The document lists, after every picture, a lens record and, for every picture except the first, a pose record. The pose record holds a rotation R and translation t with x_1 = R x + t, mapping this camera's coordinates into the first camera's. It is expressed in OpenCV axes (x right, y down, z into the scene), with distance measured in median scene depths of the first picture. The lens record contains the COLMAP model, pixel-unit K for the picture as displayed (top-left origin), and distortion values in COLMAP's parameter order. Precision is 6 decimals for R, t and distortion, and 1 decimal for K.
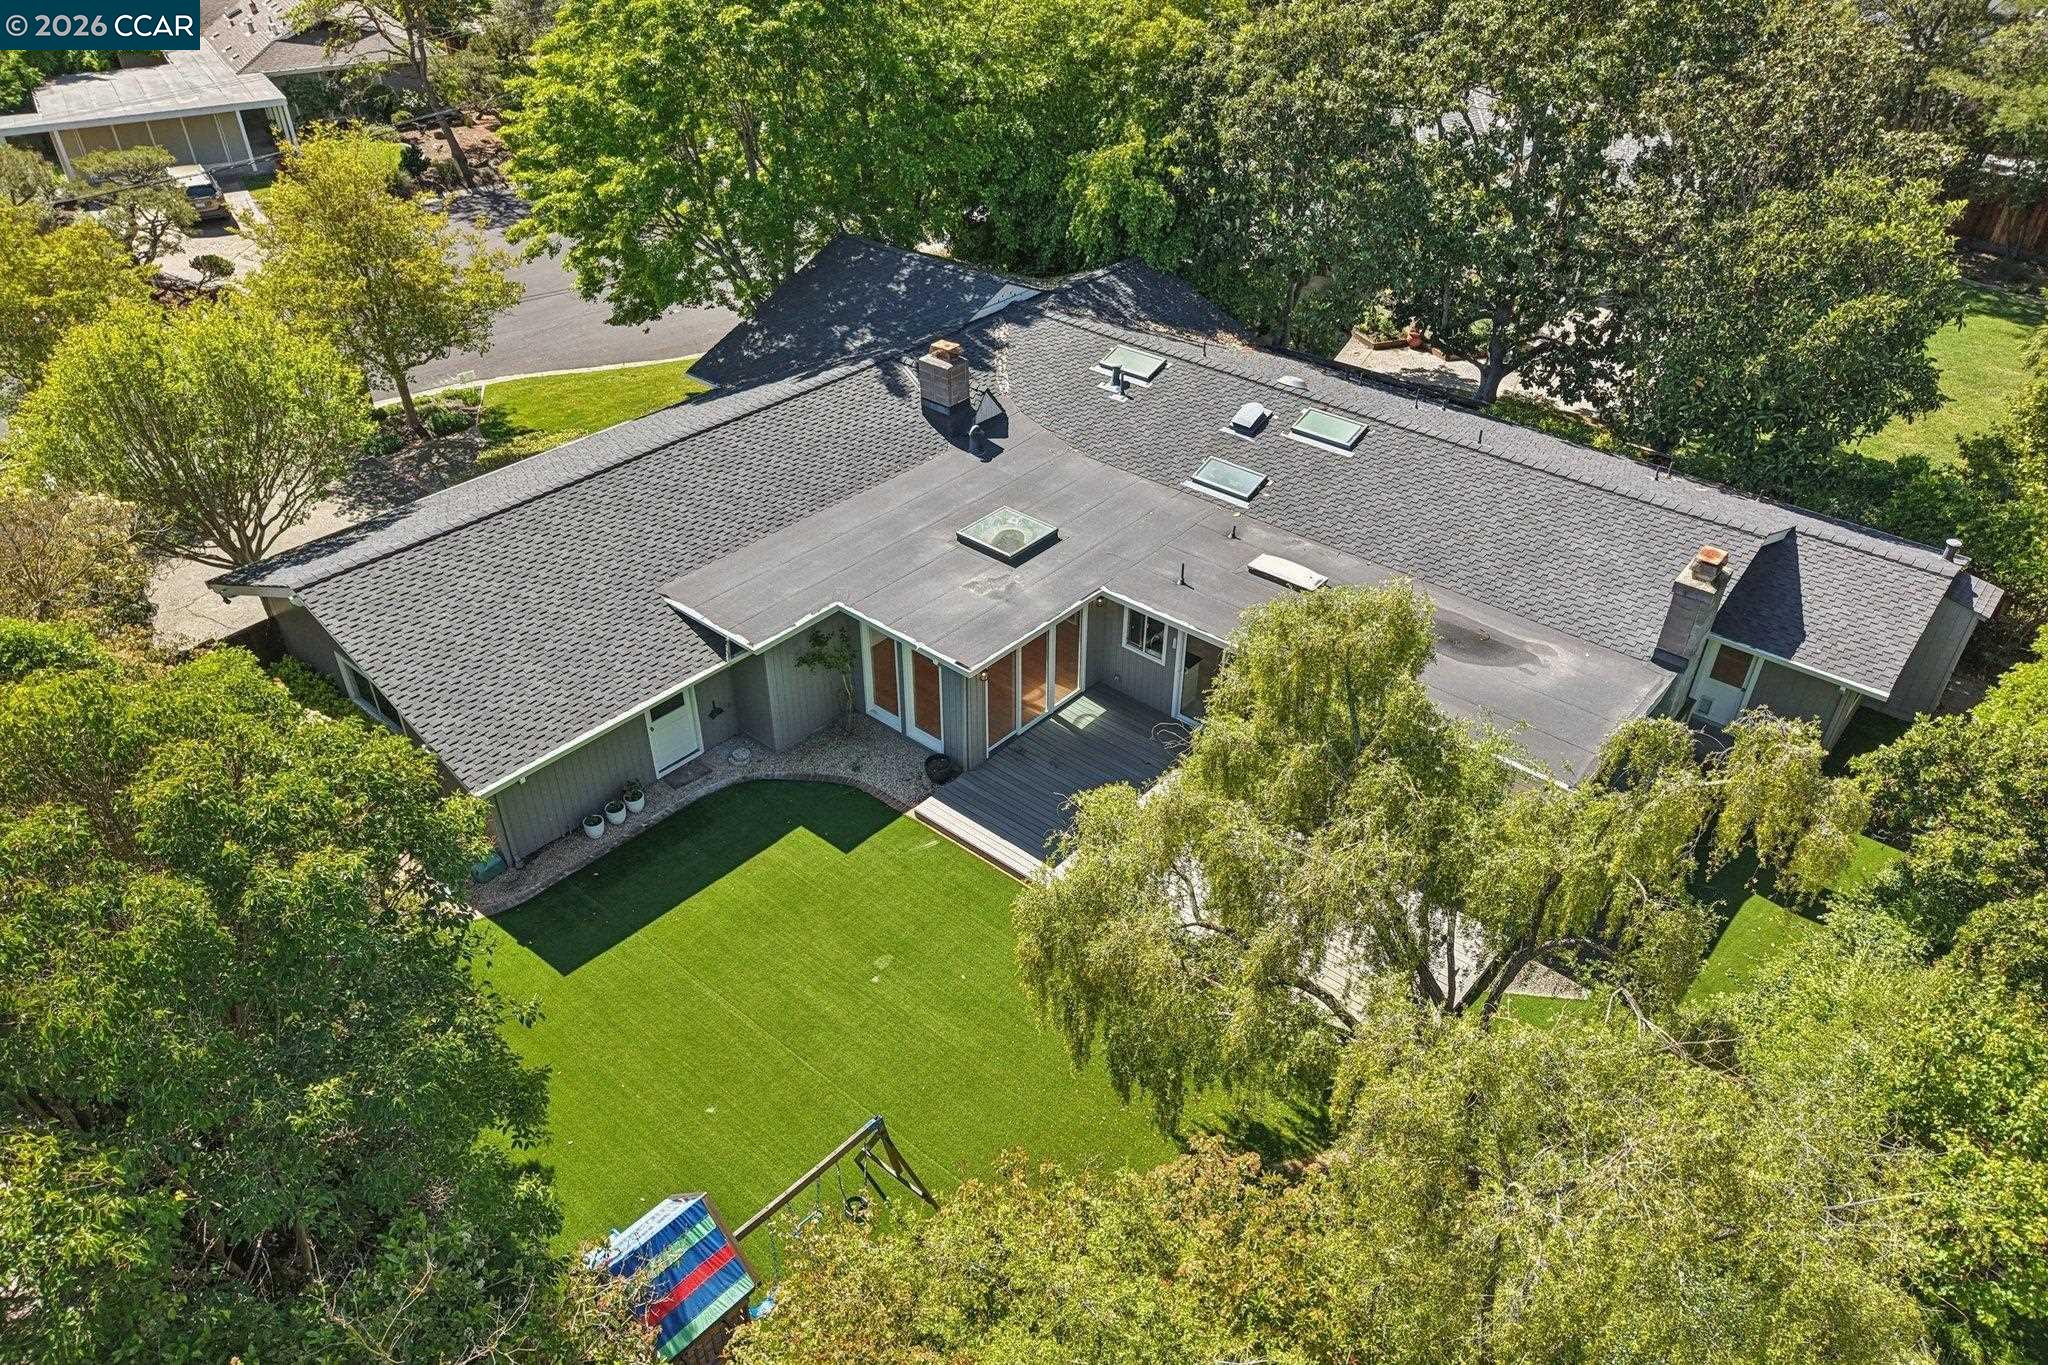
lens RADIAL K [[1338.2, 0, 1024.0], [0, 1338.2, 682.5], [0, 0, 1]] dist [0.126705, -0.277295]
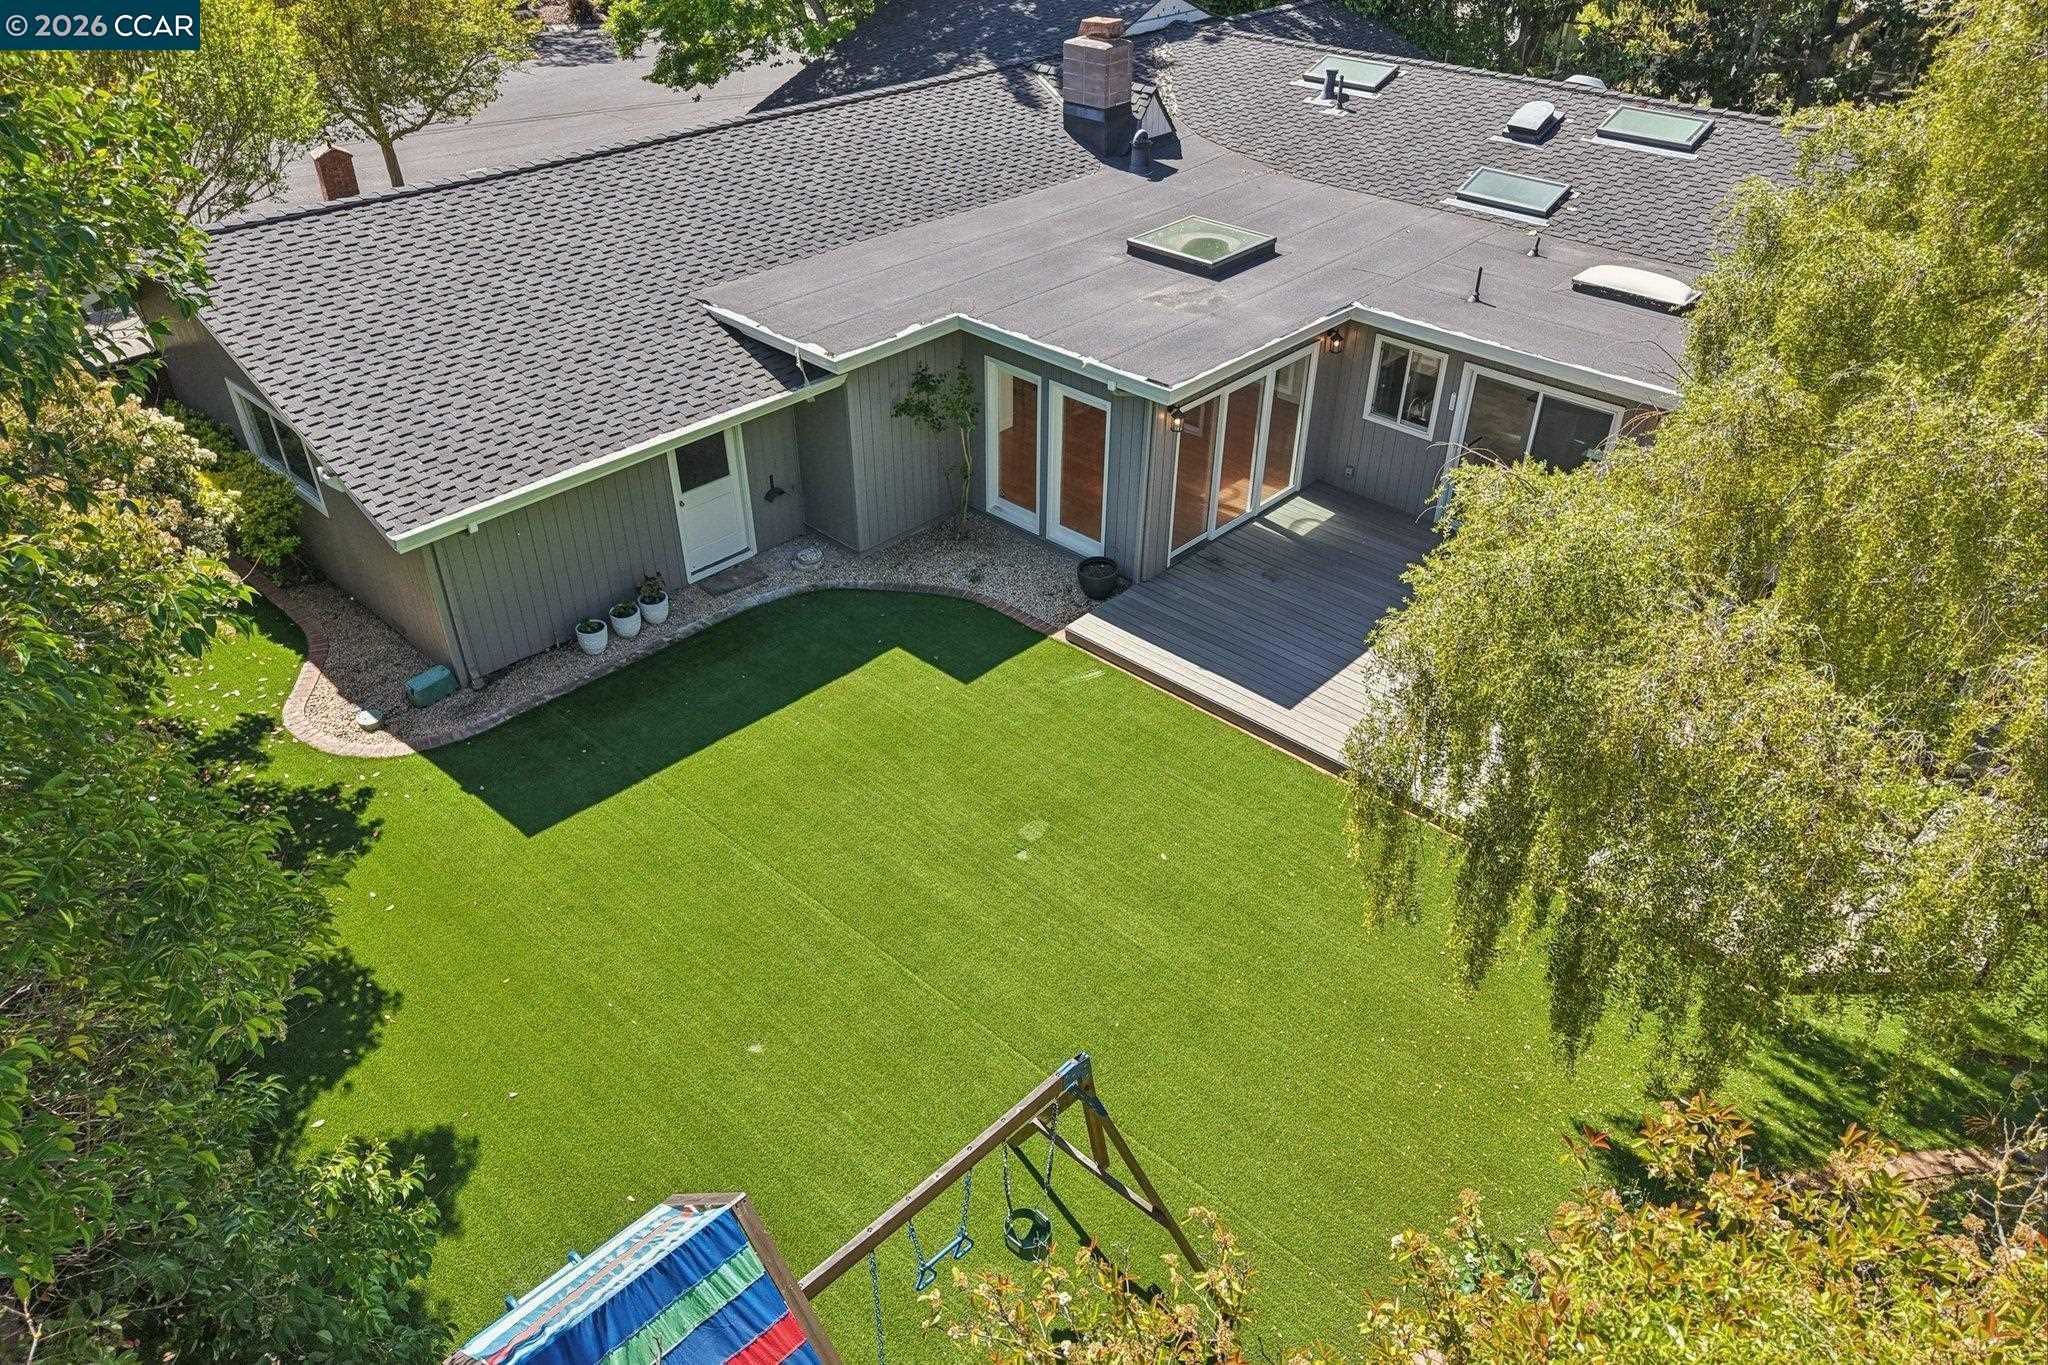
lens RADIAL K [[1310.1, 0, 1024.0], [0, 1310.1, 682.5], [0, 0, 1]] dist [0.073188, -0.084131]
pose [[0.999219, 0.023138, -0.032021, -0.080179], [-0.023446, 0.999682, -0.009264, 0.127058], [0.031796, 0.010007, 0.999444, 0.343158]]
